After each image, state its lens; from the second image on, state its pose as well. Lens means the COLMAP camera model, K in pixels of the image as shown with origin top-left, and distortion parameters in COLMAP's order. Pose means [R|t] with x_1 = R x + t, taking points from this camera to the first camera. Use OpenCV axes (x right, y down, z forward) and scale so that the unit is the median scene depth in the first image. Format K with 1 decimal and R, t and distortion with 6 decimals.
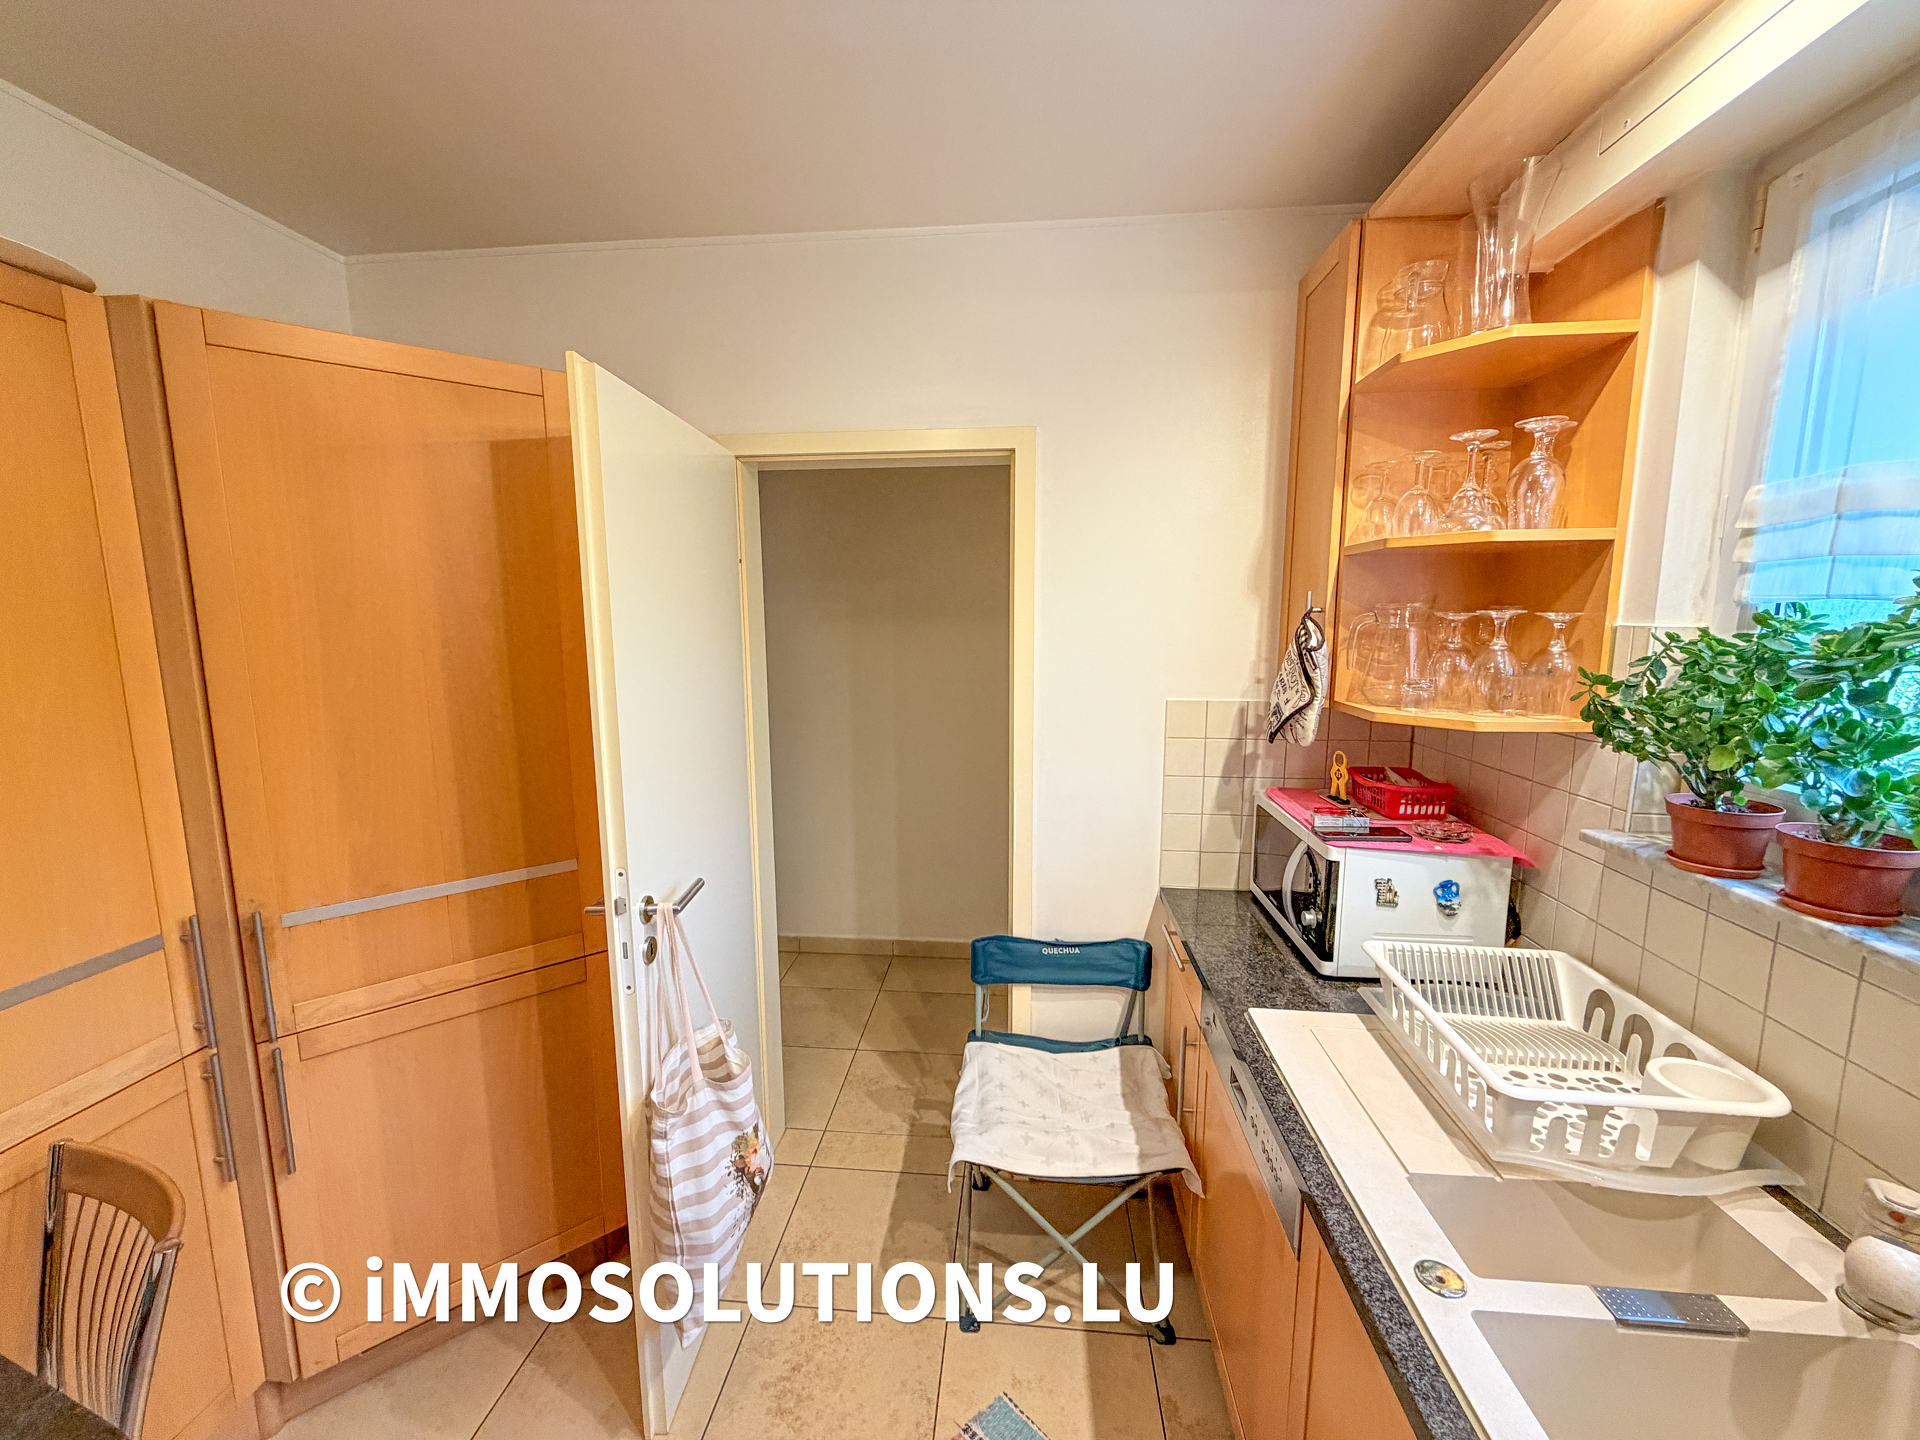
lens RADIAL K [[765.8, 0, 956.0], [0, 765.8, 721.2], [0, 0, 1]] dist [-0.005233, 0.000645]
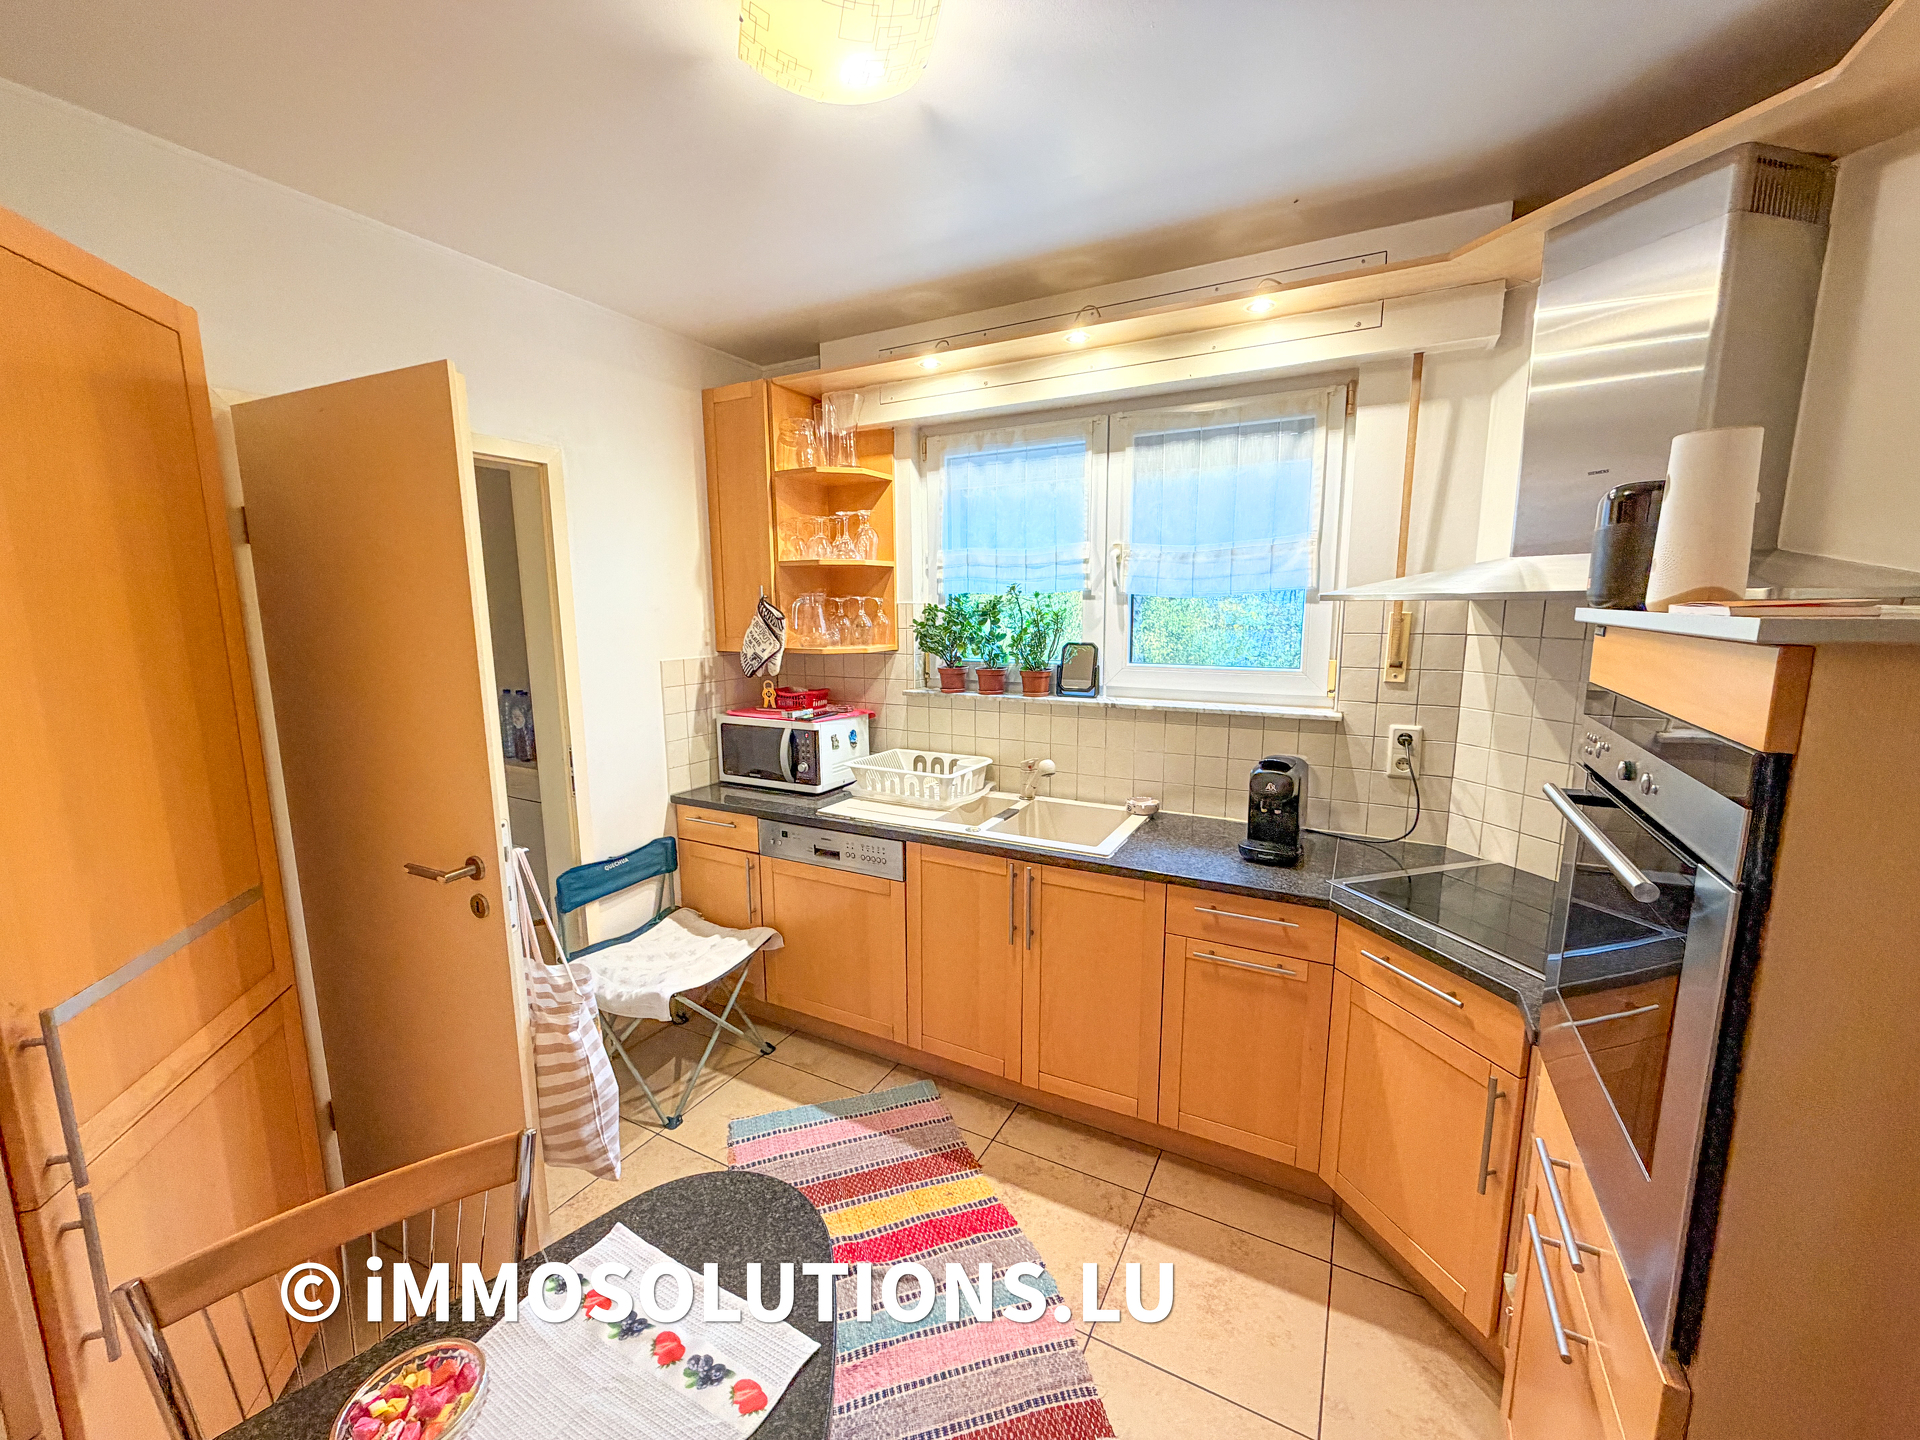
lens RADIAL K [[765.8, 0, 954.3], [0, 765.8, 722.1], [0, 0, 1]] dist [-0.005233, 0.000645]
pose [[0.393031, -0.144053, 0.908172, -1.084140], [0.137160, 0.985788, 0.097005, 0.027429], [-0.909238, 0.086439, 0.407203, -0.077366]]
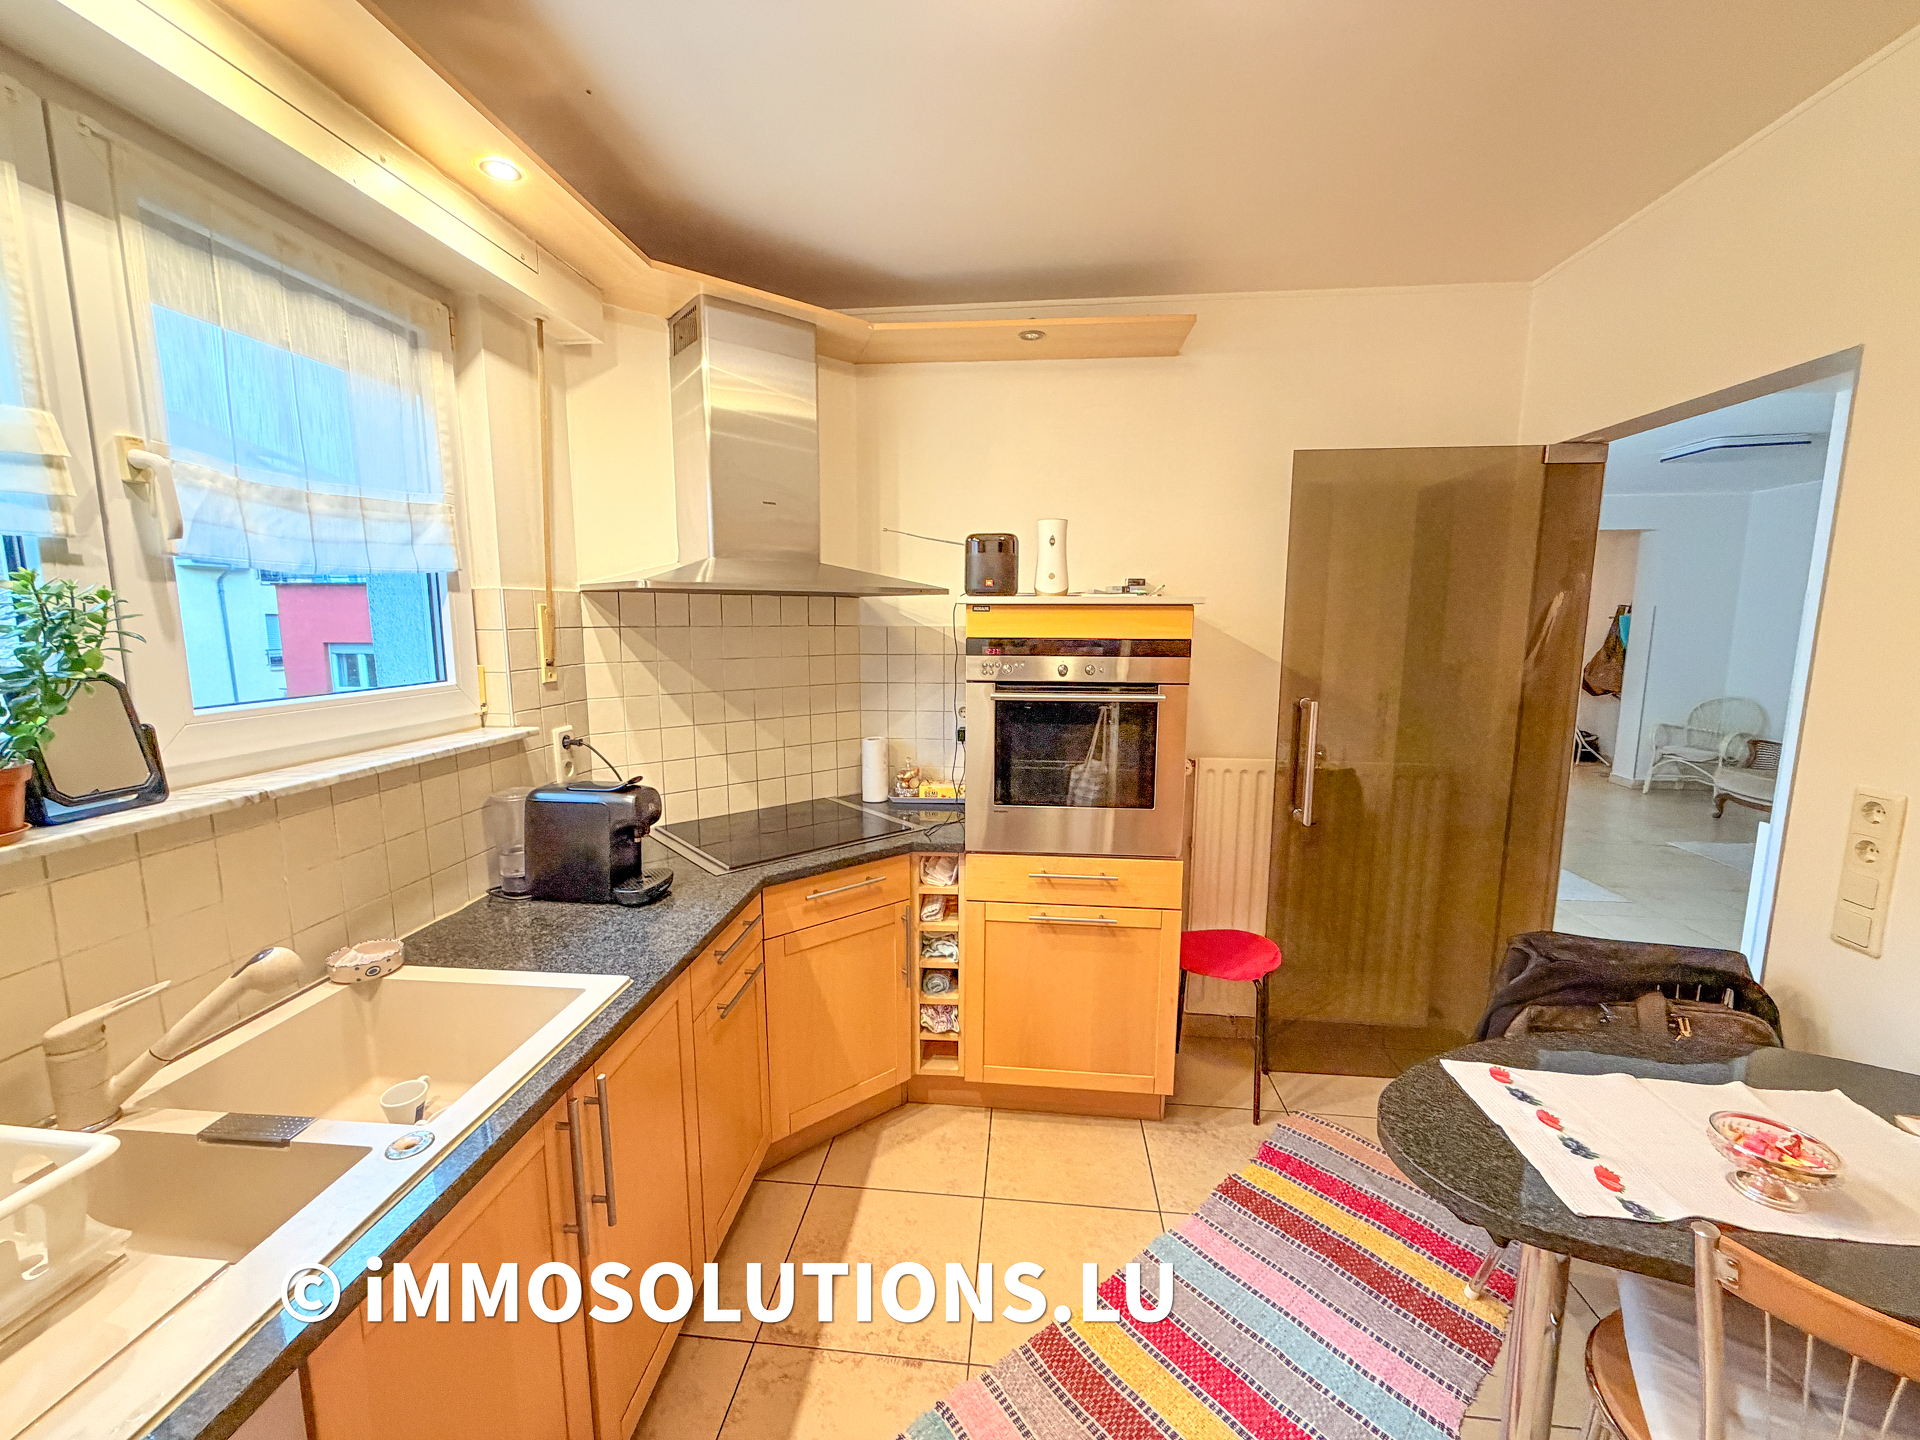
lens RADIAL K [[765.8, 0, 954.8], [0, 765.8, 723.1], [0, 0, 1]] dist [-0.005233, 0.000645]
pose [[-0.999966, 0.004819, 0.006696, -0.094456], [0.006493, 0.960446, 0.278392, -0.087878], [-0.005090, 0.278426, -0.960444, 1.055556]]
